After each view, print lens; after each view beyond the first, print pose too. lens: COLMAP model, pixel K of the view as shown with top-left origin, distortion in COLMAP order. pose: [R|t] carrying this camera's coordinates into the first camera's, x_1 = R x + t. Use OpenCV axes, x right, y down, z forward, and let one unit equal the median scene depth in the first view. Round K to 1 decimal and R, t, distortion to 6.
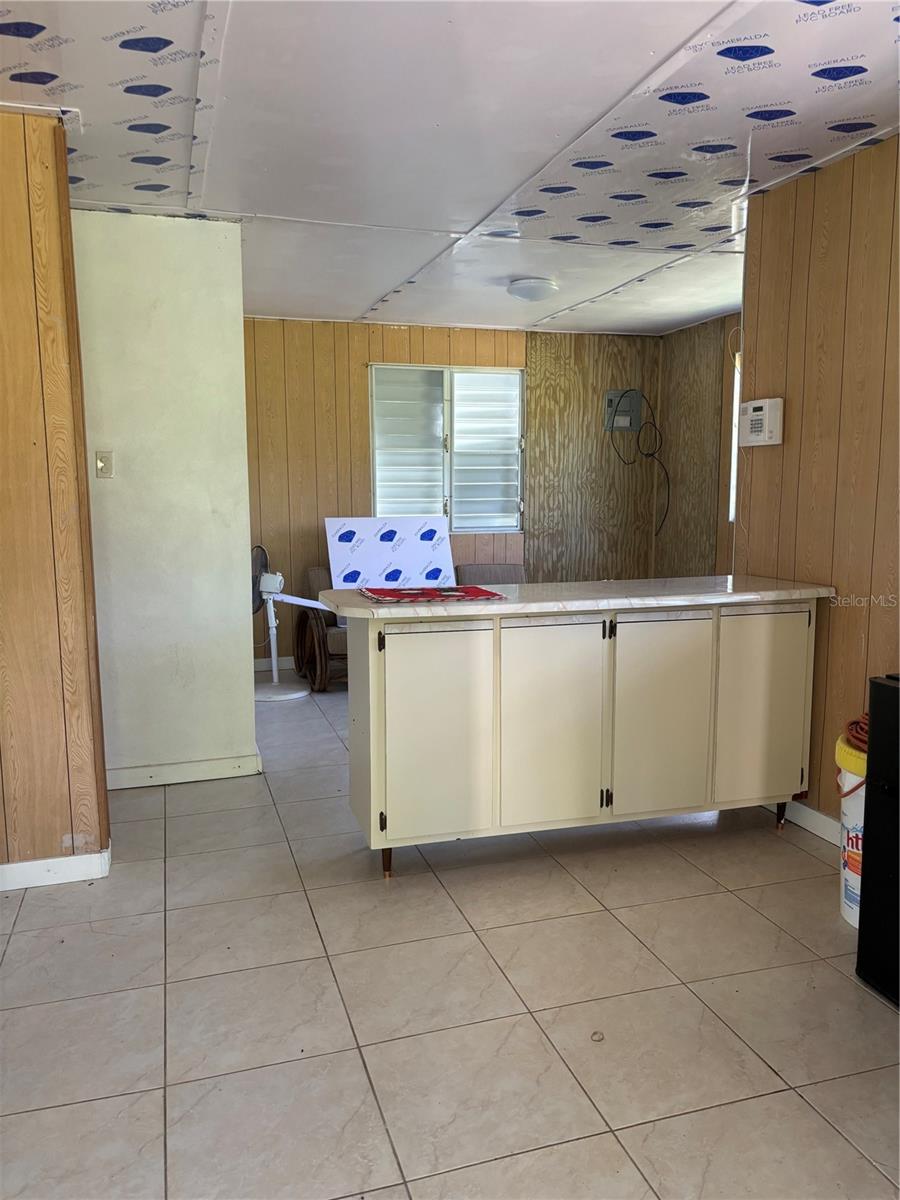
lens RADIAL K [[907.2, 0, 450.0], [0, 907.2, 600.0], [0, 0, 1]] dist [0.078610, -0.102315]
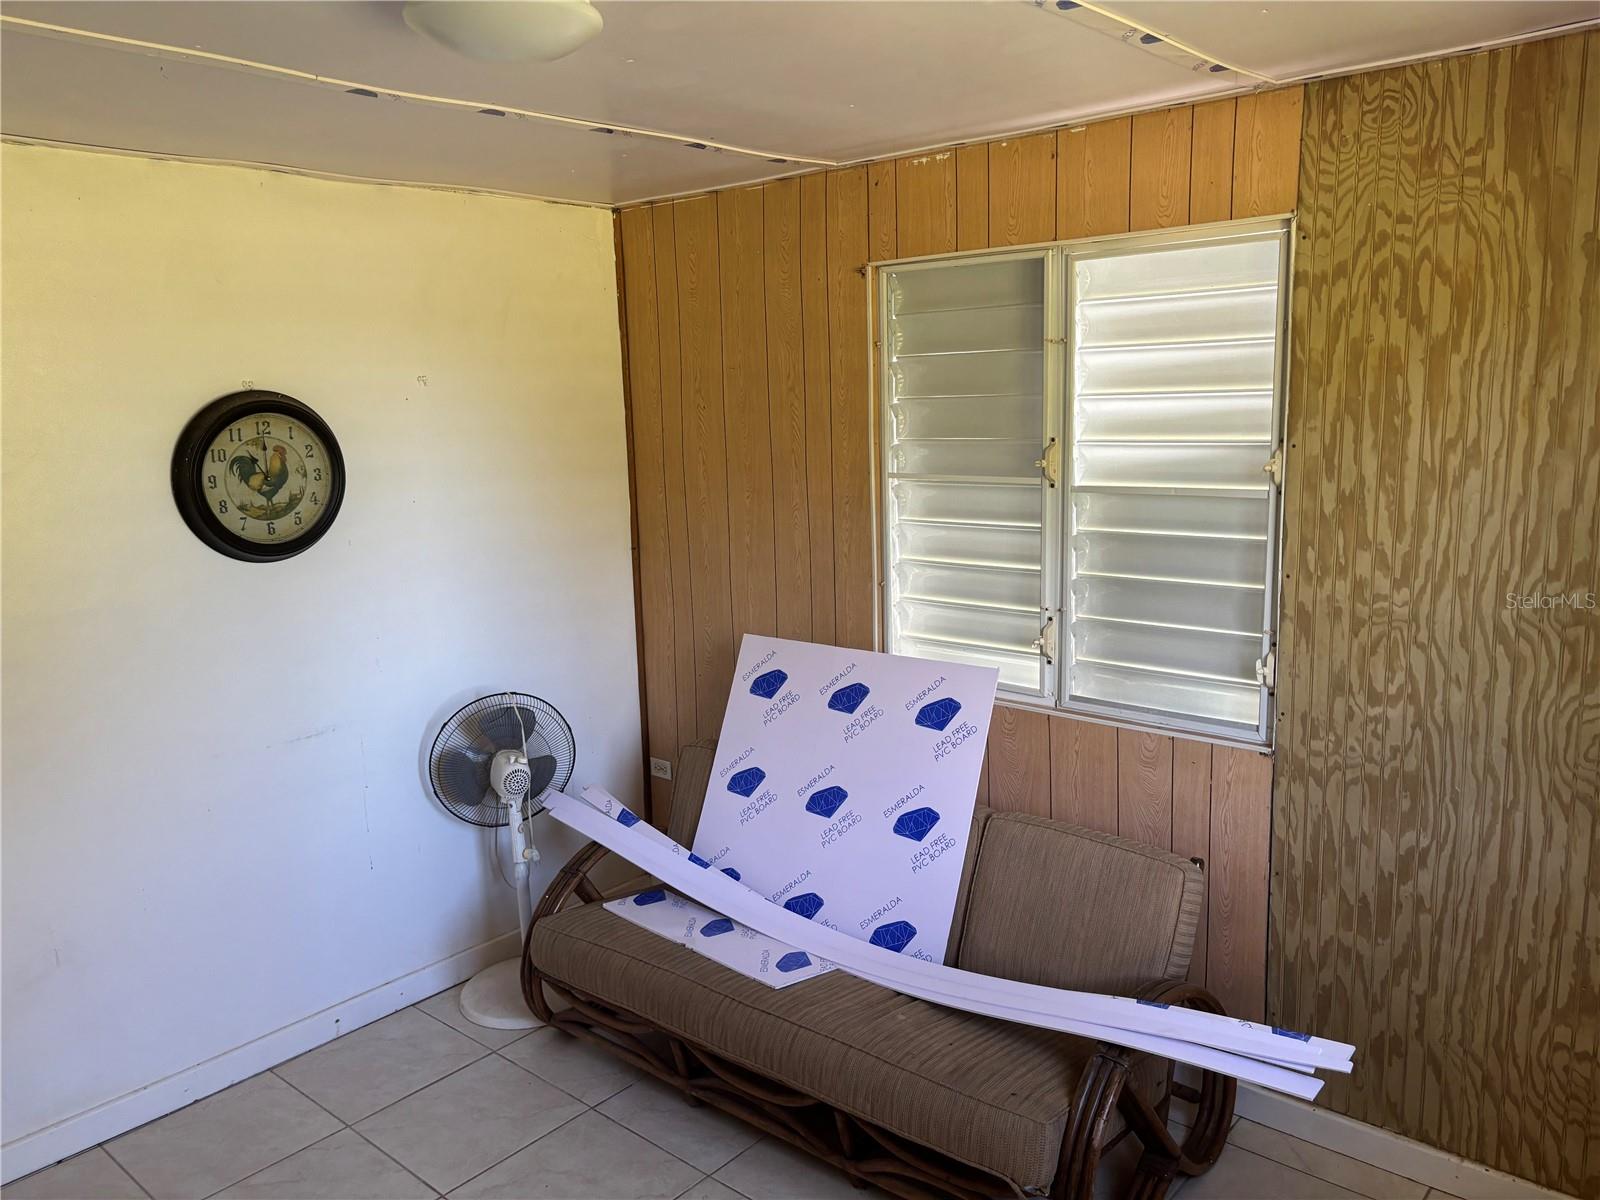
lens RADIAL K [[1209.6, 0, 800.0], [0, 1209.6, 600.0], [0, 0, 1]] dist [0.078610, -0.102315]
pose [[0.524520, 0.134294, -0.840740, 0.340413], [-0.088586, 0.990730, 0.102985, -0.155550], [0.846777, 0.020460, 0.531554, 0.649629]]
